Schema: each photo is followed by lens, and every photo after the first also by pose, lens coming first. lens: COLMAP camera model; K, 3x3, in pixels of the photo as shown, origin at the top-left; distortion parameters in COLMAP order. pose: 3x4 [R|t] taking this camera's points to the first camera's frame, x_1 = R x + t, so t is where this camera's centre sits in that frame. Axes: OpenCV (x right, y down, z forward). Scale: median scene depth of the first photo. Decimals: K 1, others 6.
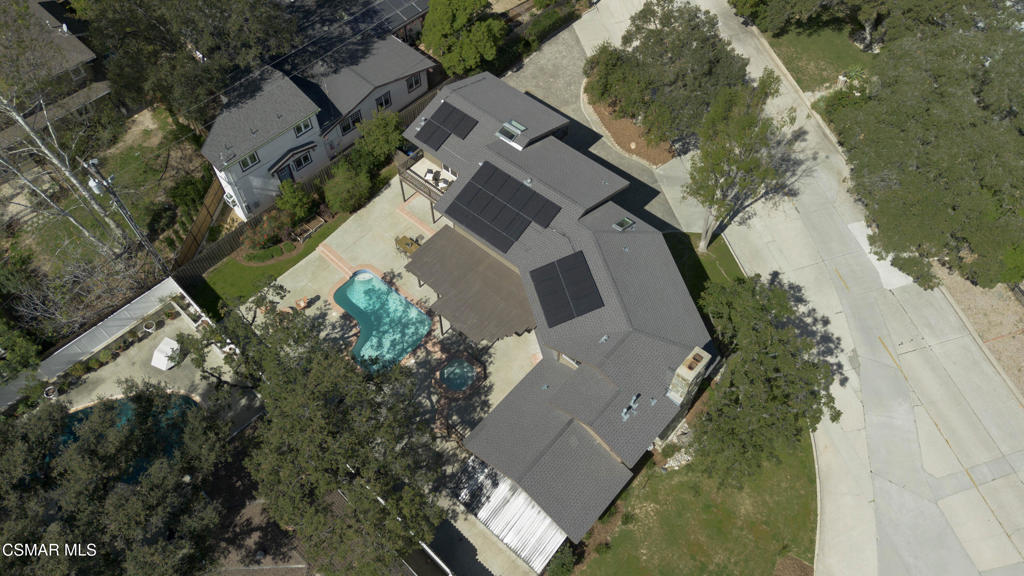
lens RADIAL K [[715.8, 0, 512.0], [0, 715.8, 288.0], [0, 0, 1]] dist [0.065609, -0.072925]
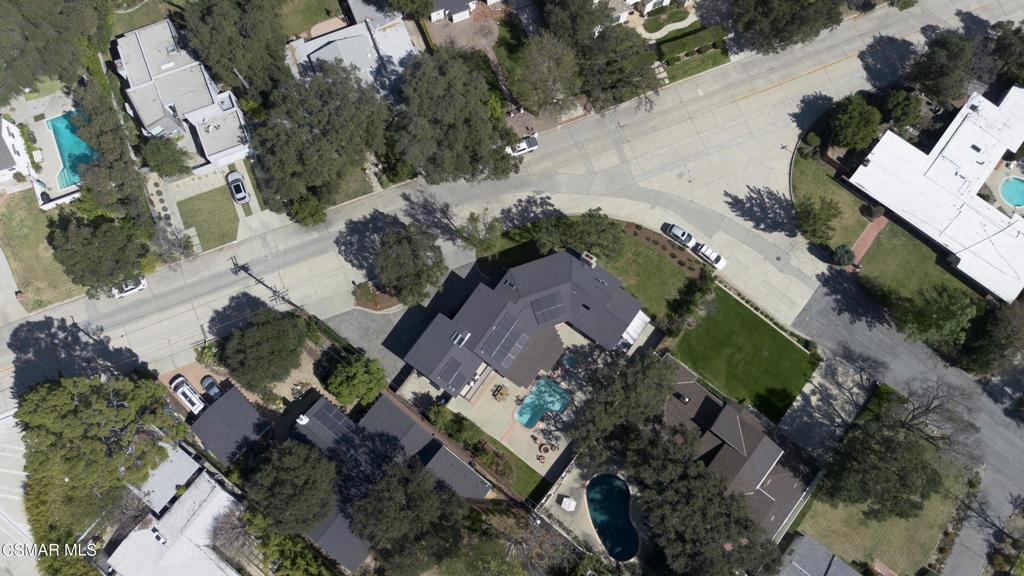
lens RADIAL K [[715.8, 0, 512.0], [0, 715.8, 288.0], [0, 0, 1]] dist [0.065609, -0.072925]
pose [[-0.086668, -0.972796, 0.214840, -0.296156], [0.829882, 0.048812, 0.555800, -1.186745], [-0.551167, 0.226461, 0.803076, -0.691747]]
